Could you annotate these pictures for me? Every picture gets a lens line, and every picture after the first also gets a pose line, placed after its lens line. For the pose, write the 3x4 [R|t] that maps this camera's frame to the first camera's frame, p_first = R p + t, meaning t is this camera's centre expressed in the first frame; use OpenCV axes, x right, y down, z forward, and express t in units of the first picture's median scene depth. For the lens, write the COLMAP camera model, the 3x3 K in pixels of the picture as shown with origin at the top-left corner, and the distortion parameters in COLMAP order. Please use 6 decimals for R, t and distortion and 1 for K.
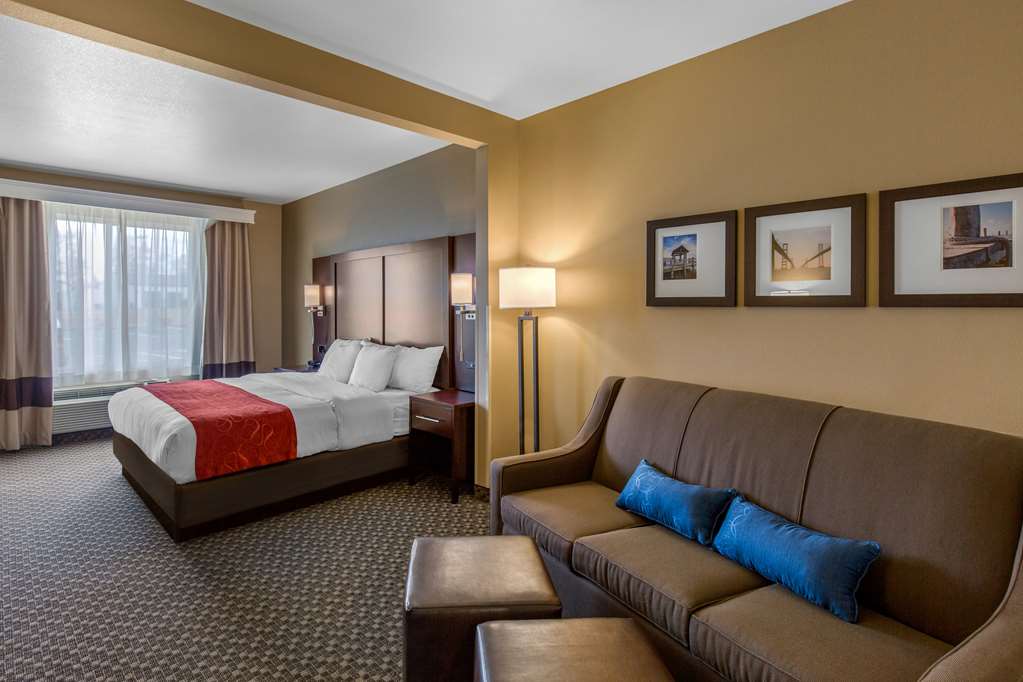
lens RADIAL K [[539.6, 0, 501.7], [0, 539.6, 295.8], [0, 0, 1]] dist [-0.000132, -0.000160]
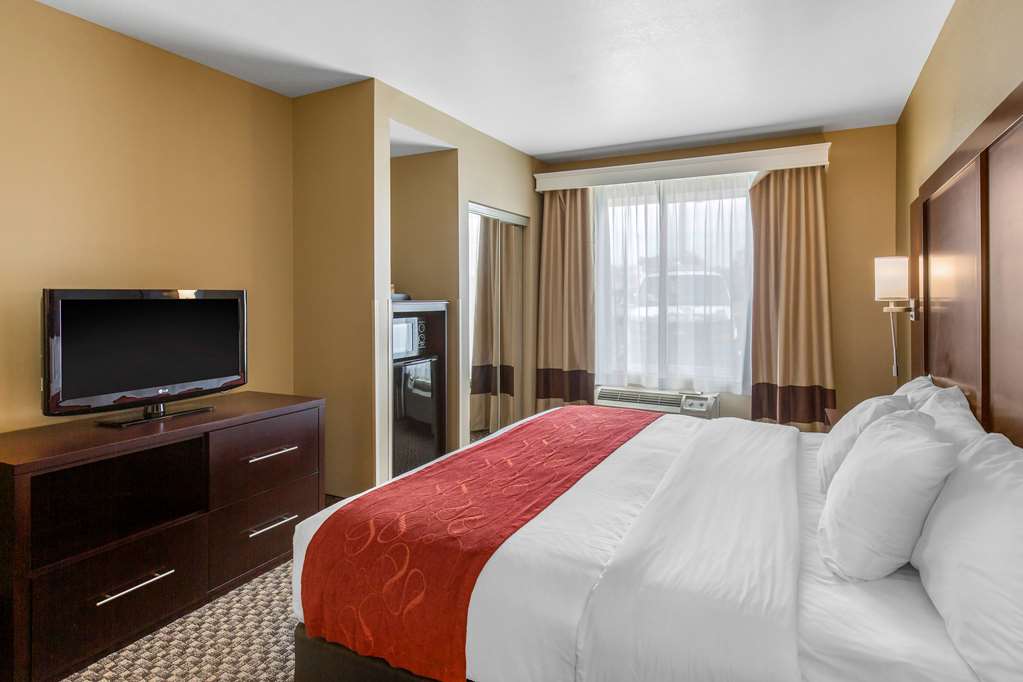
lens RADIAL K [[539.6, 0, 501.7], [0, 539.6, 295.8], [0, 0, 1]] dist [-0.000132, -0.000160]
pose [[0.327265, 0.000431, -0.944933, -0.003501], [0.012943, 0.999904, 0.004939, 0.009185], [0.944844, -0.013847, 0.327228, 0.542661]]
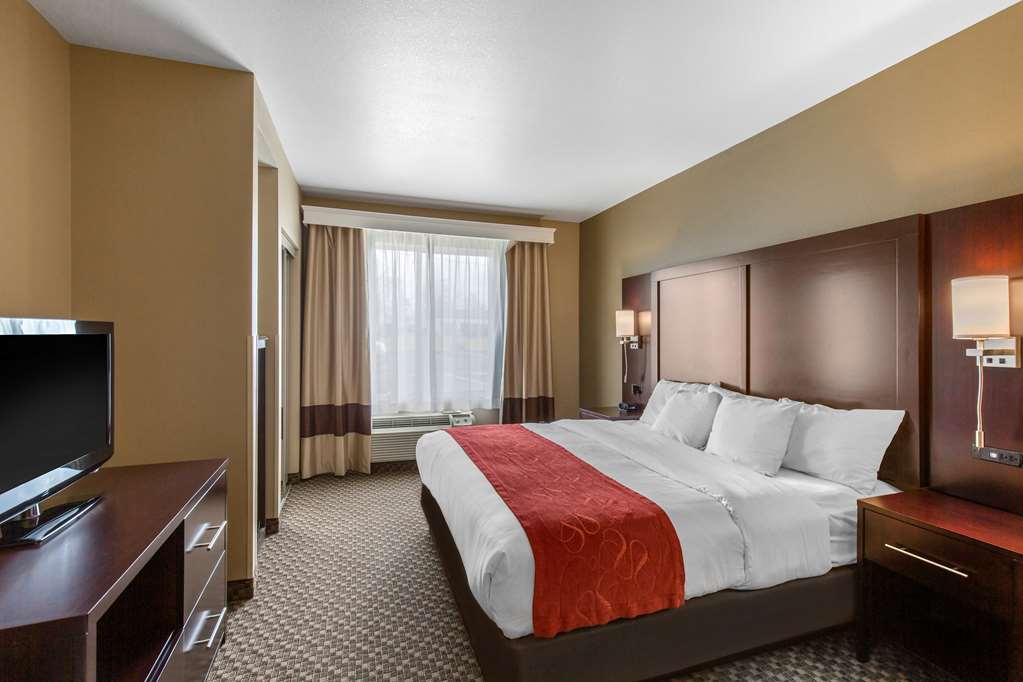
lens RADIAL K [[501.1, 0, 533.2], [0, 501.1, 330.0], [0, 0, 1]] dist [-0.000100, -0.000123]
pose [[0.916208, 0.005161, -0.400670, -0.189858], [-0.002652, 0.999973, 0.006815, 0.005309], [0.400694, -0.005181, 0.916197, 0.274040]]
